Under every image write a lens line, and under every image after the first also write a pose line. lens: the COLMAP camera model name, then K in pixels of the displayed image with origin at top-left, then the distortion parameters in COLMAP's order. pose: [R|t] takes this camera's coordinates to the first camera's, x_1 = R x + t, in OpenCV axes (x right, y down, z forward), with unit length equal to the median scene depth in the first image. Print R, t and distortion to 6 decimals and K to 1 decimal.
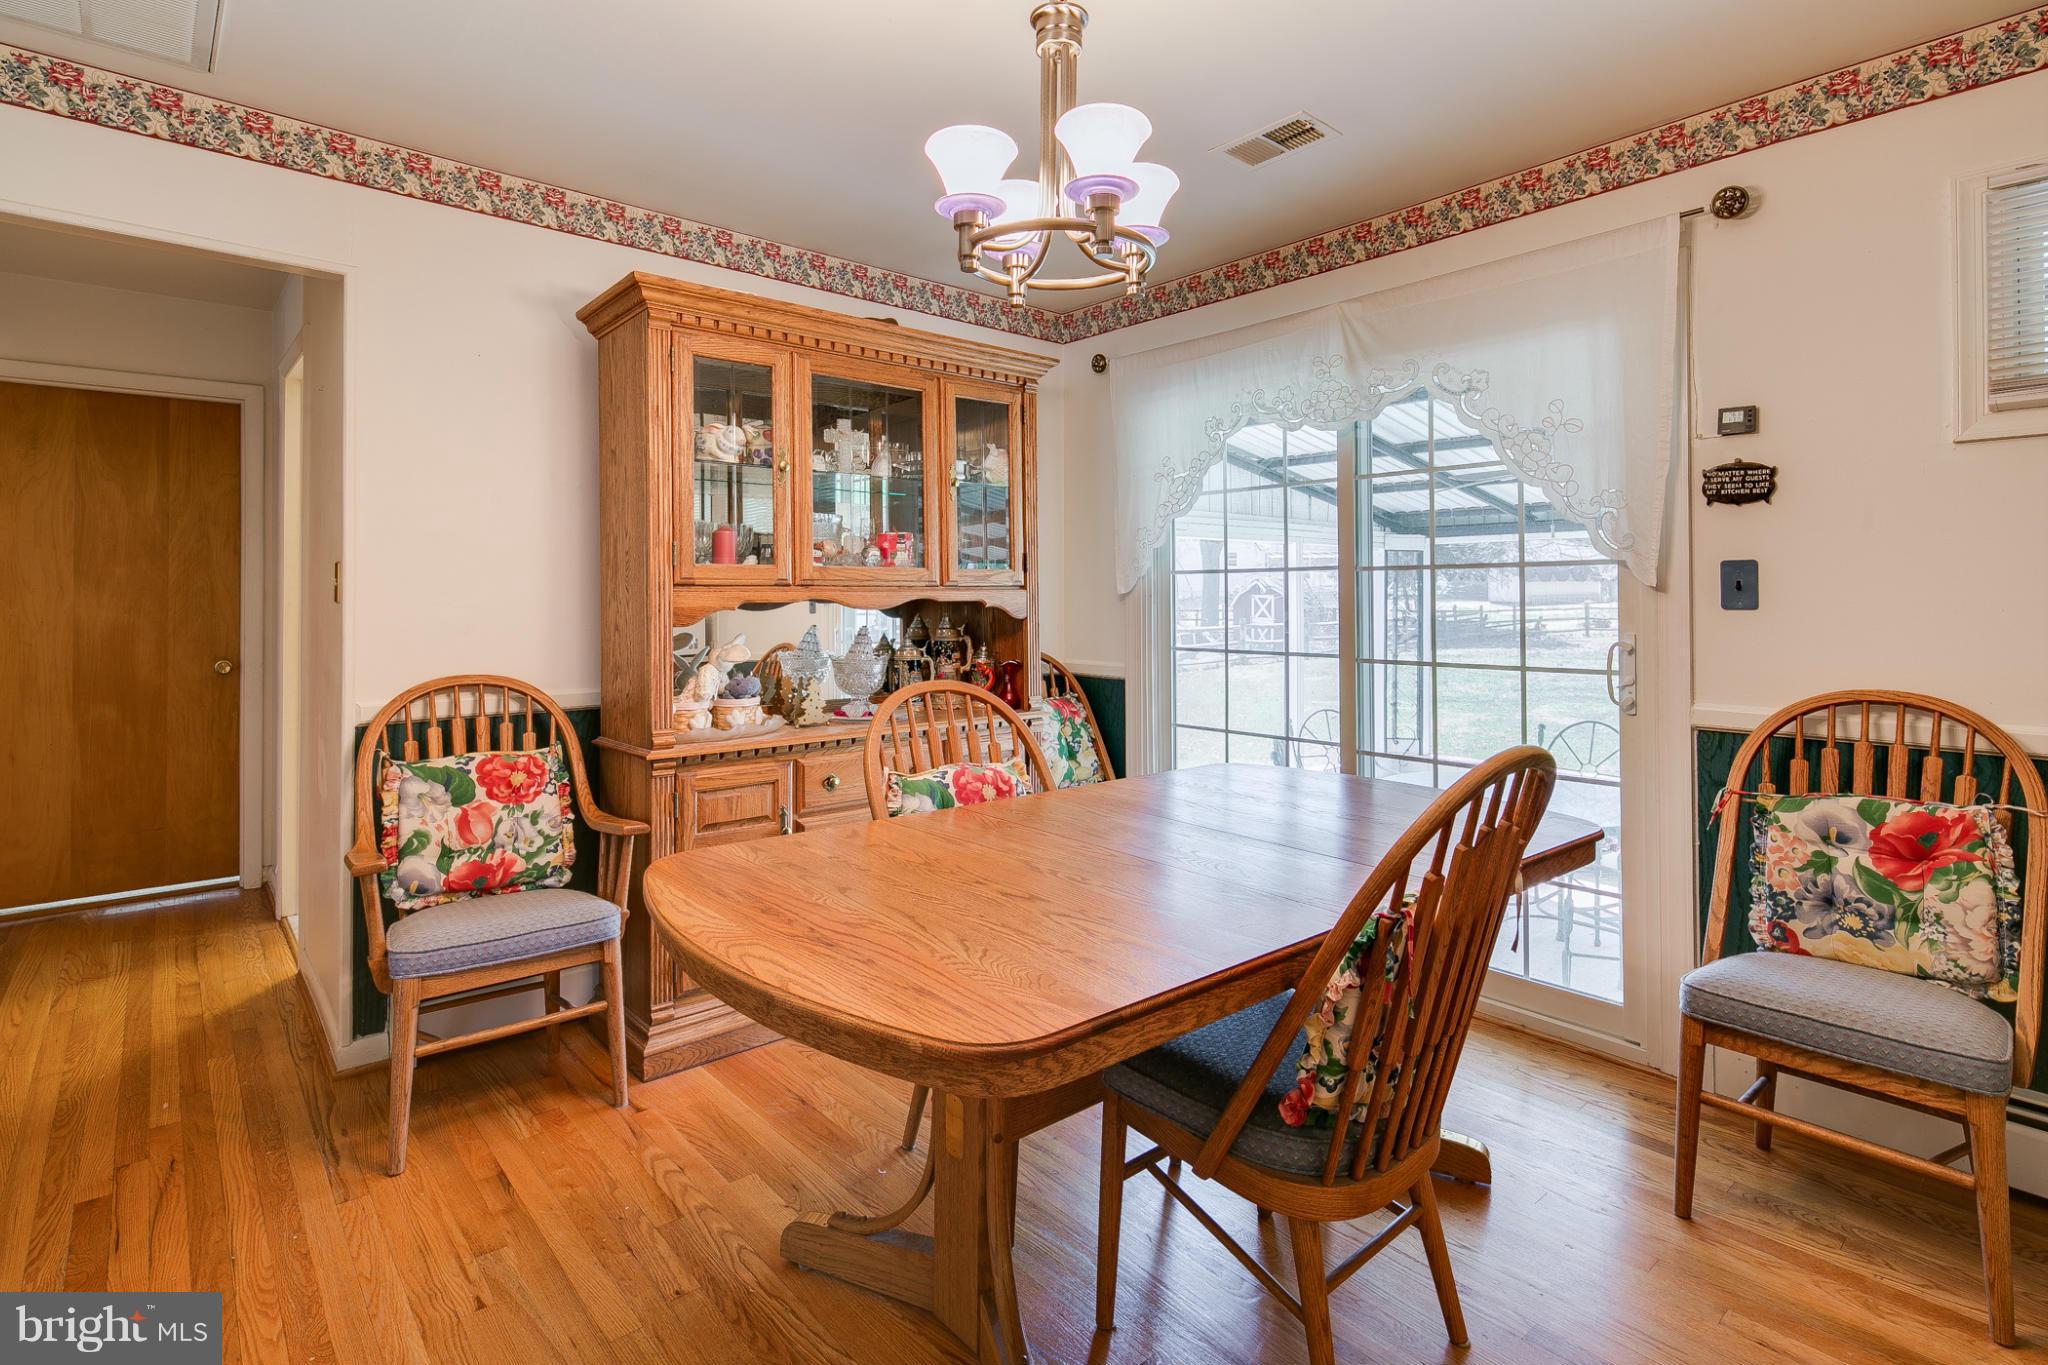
lens RADIAL K [[1002.2, 0, 1028.7], [0, 1002.2, 585.3], [0, 0, 1]] dist [0.006629, -0.005653]
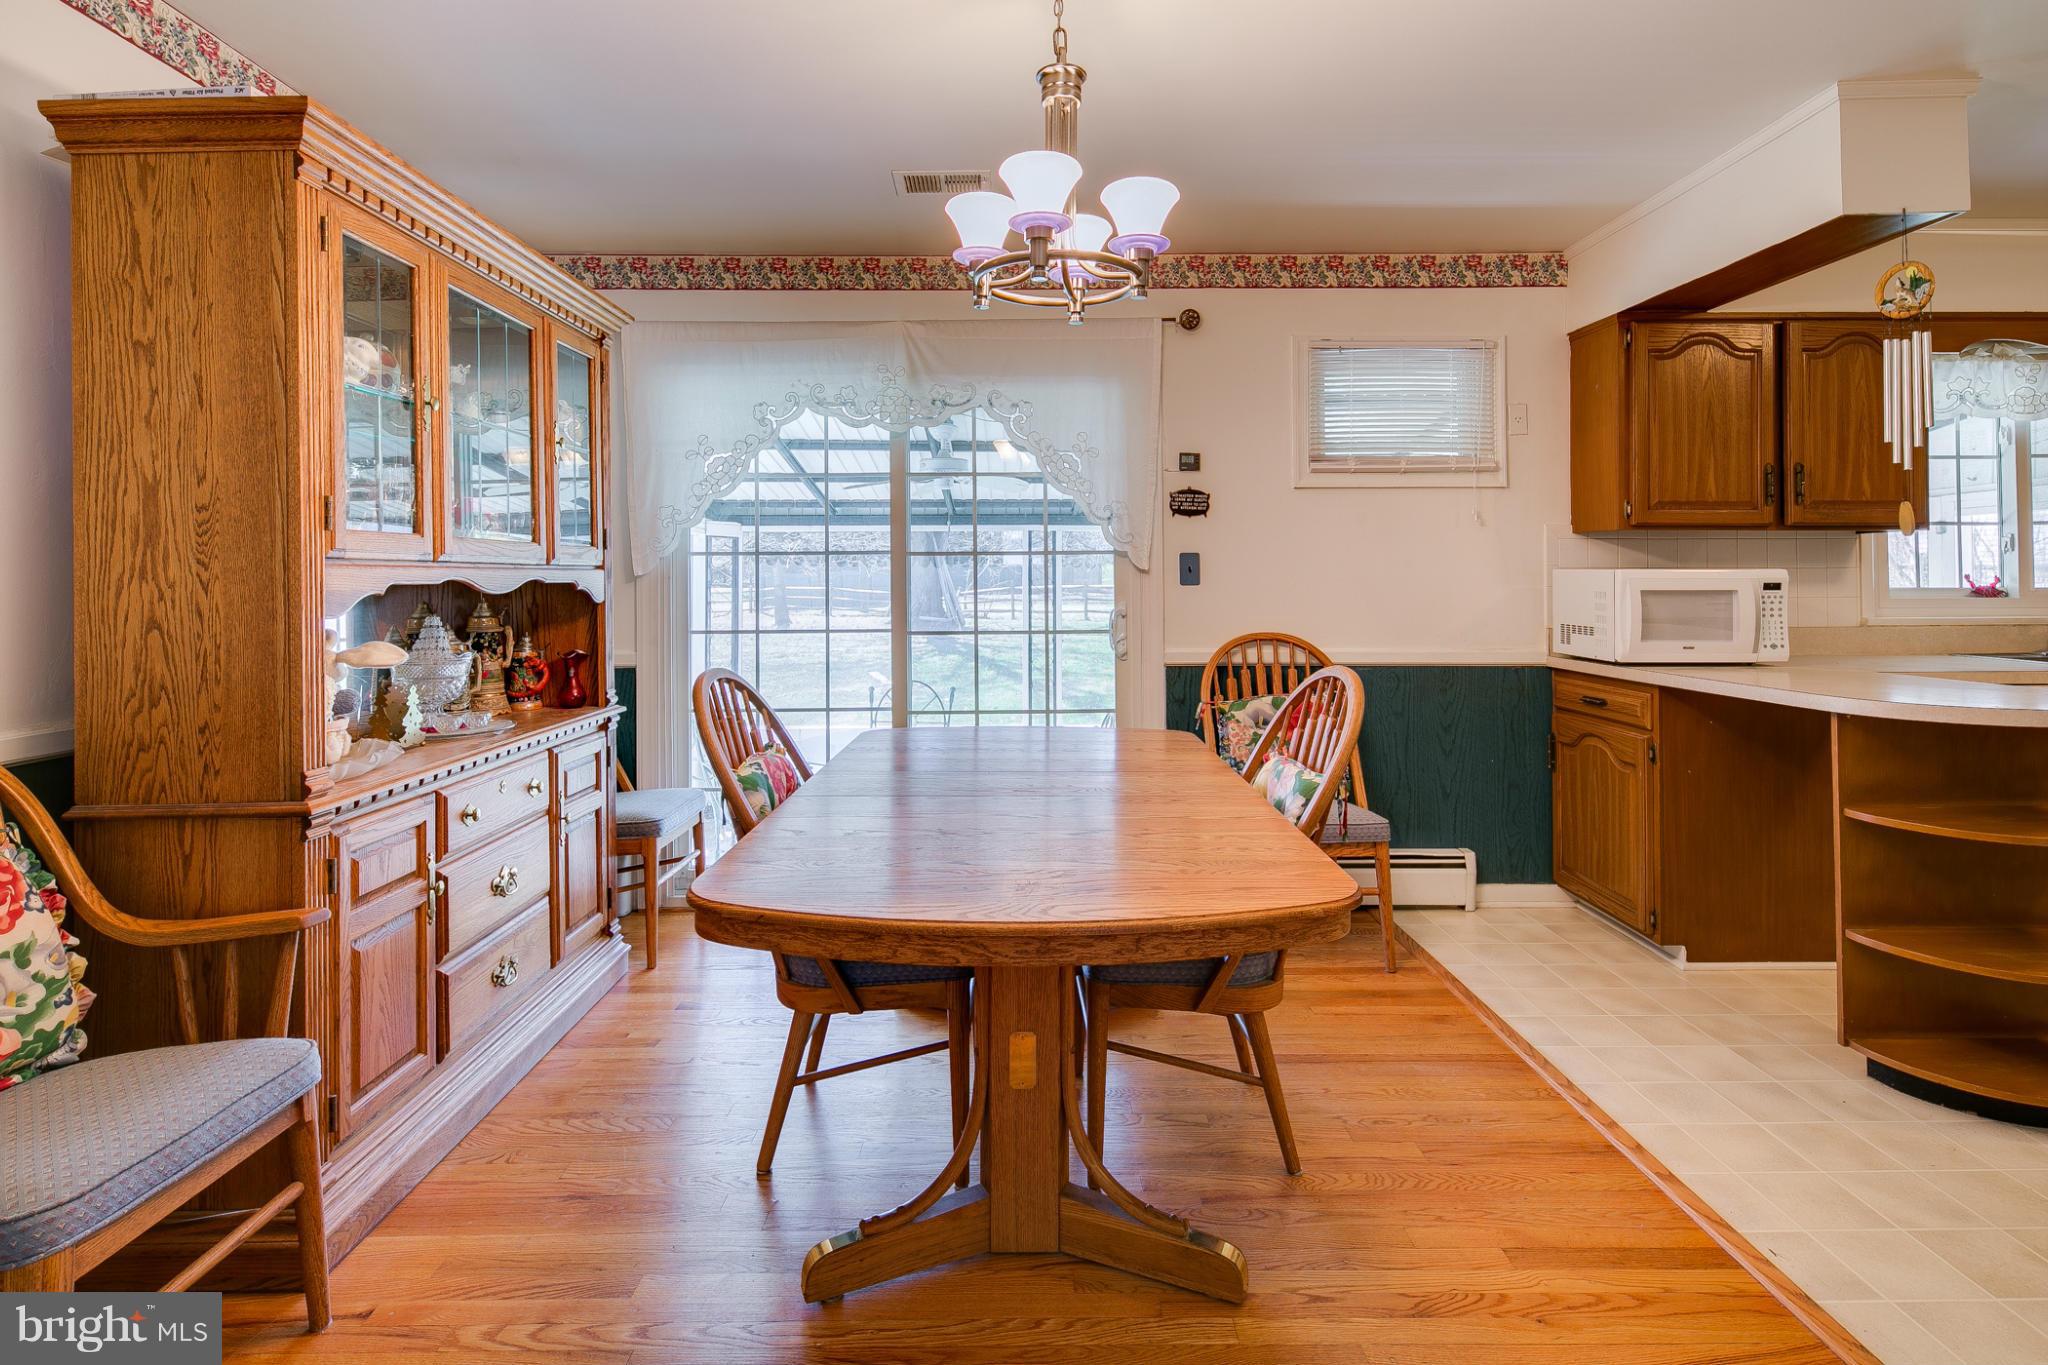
lens RADIAL K [[1002.2, 0, 1025.2], [0, 1002.2, 563.3], [0, 0, 1]] dist [0.006629, -0.005653]
pose [[0.647461, 0.012371, 0.761998, -0.540532], [-0.005411, 0.999918, -0.011636, 0.008595], [-0.762079, 0.003410, 0.647475, 0.176118]]
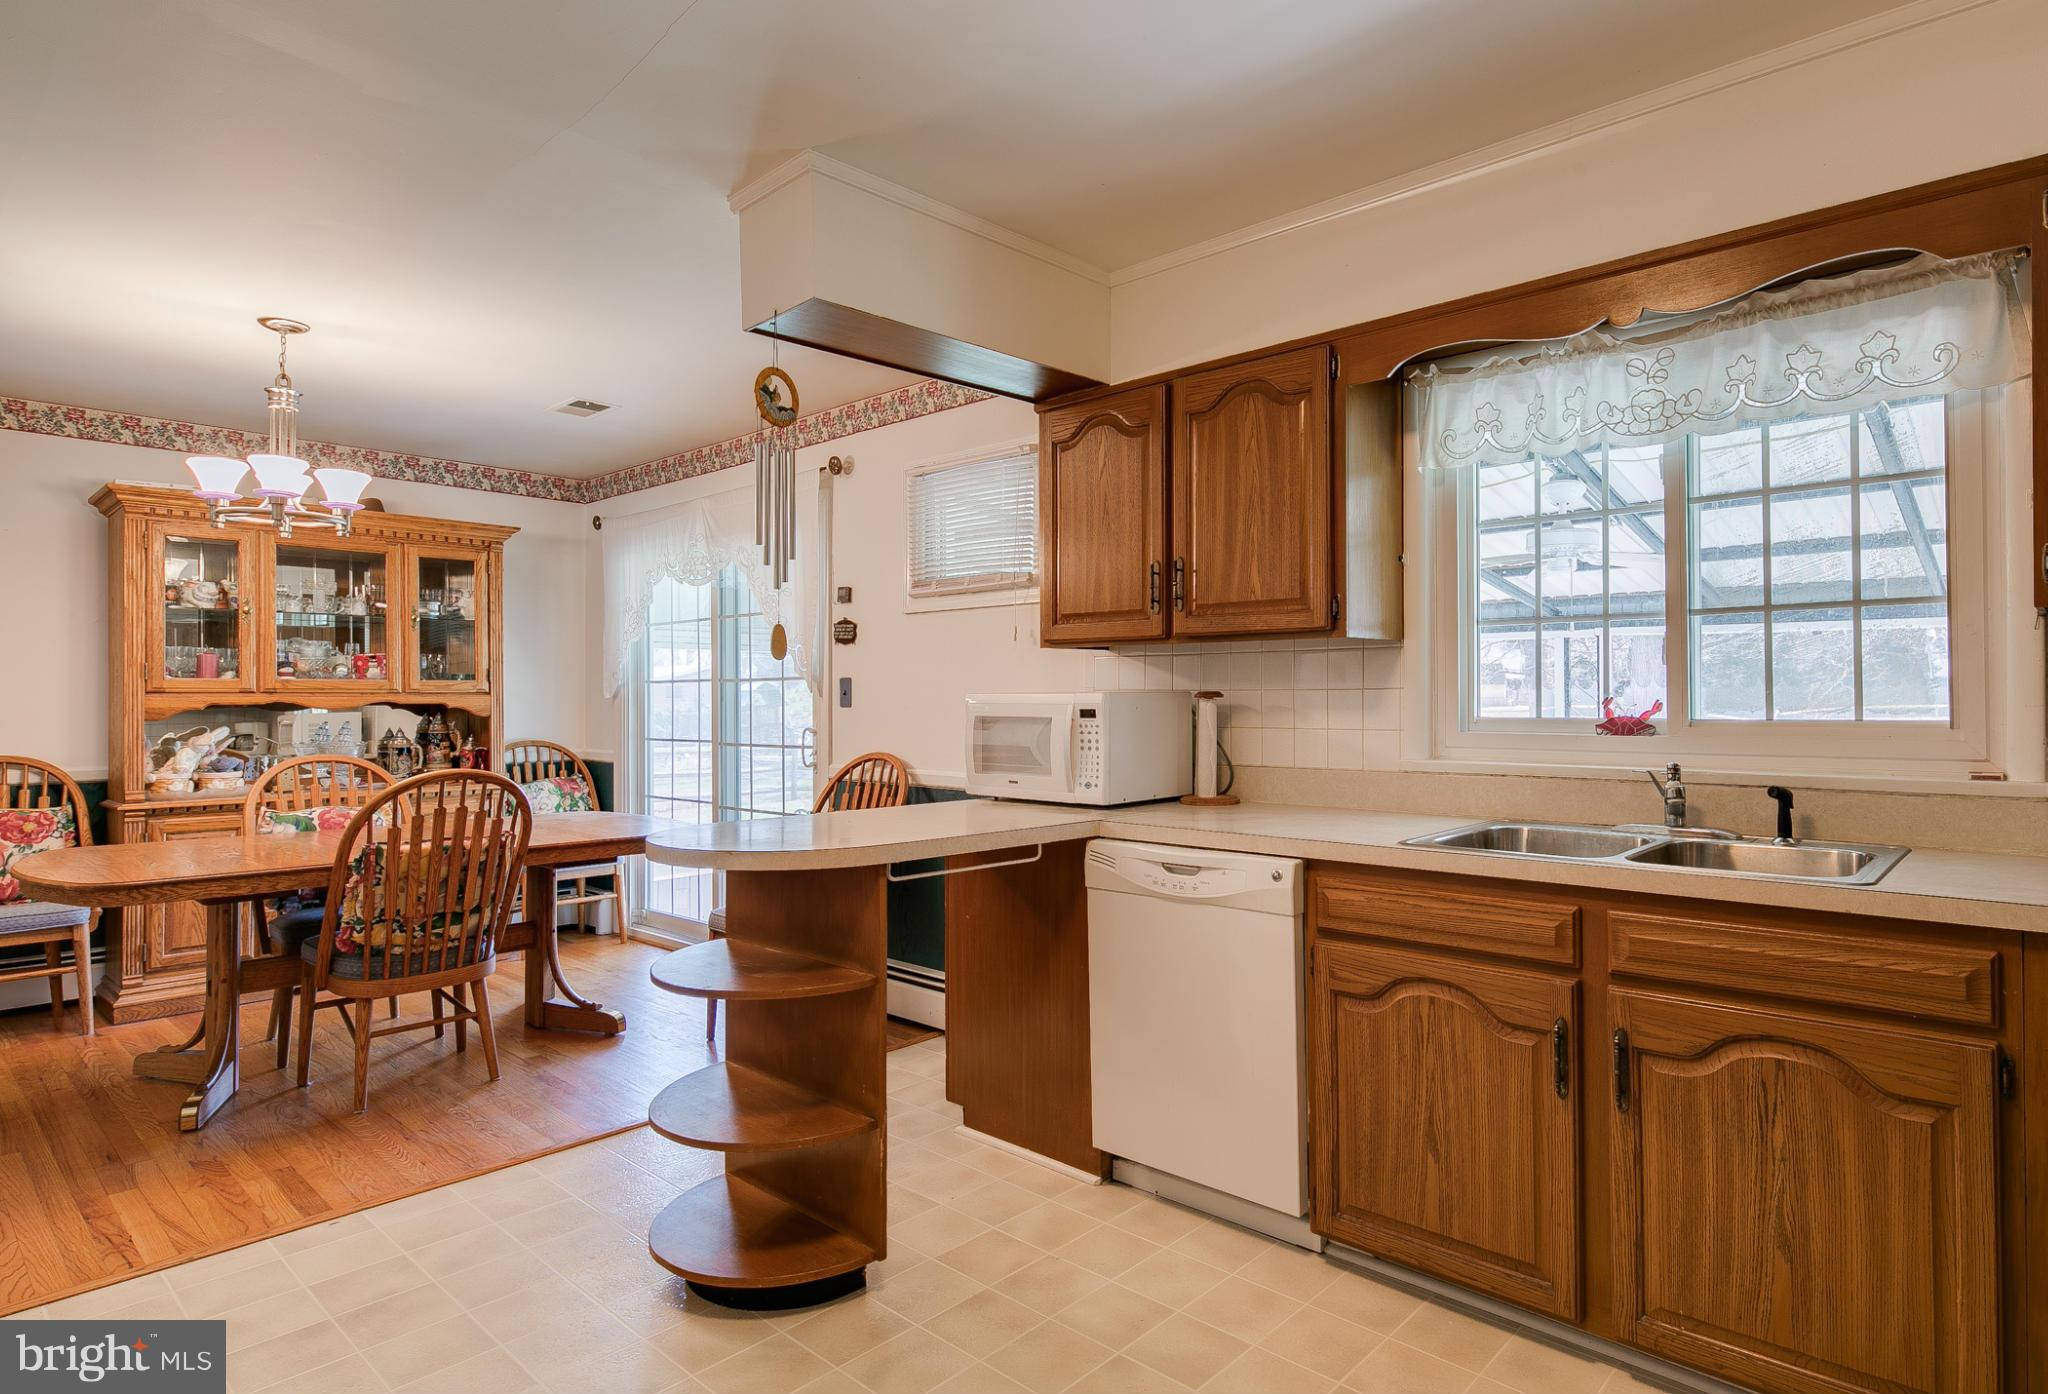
lens RADIAL K [[1114.5, 0, 1137.3], [0, 1114.5, 686.0], [0, 0, 1]] dist [0.006892, -0.003933]
pose [[0.987916, 0.000484, 0.154987, 0.787192], [-0.000281, 0.999999, -0.001334, -0.007889], [-0.154987, 0.001274, 0.987916, -0.803536]]
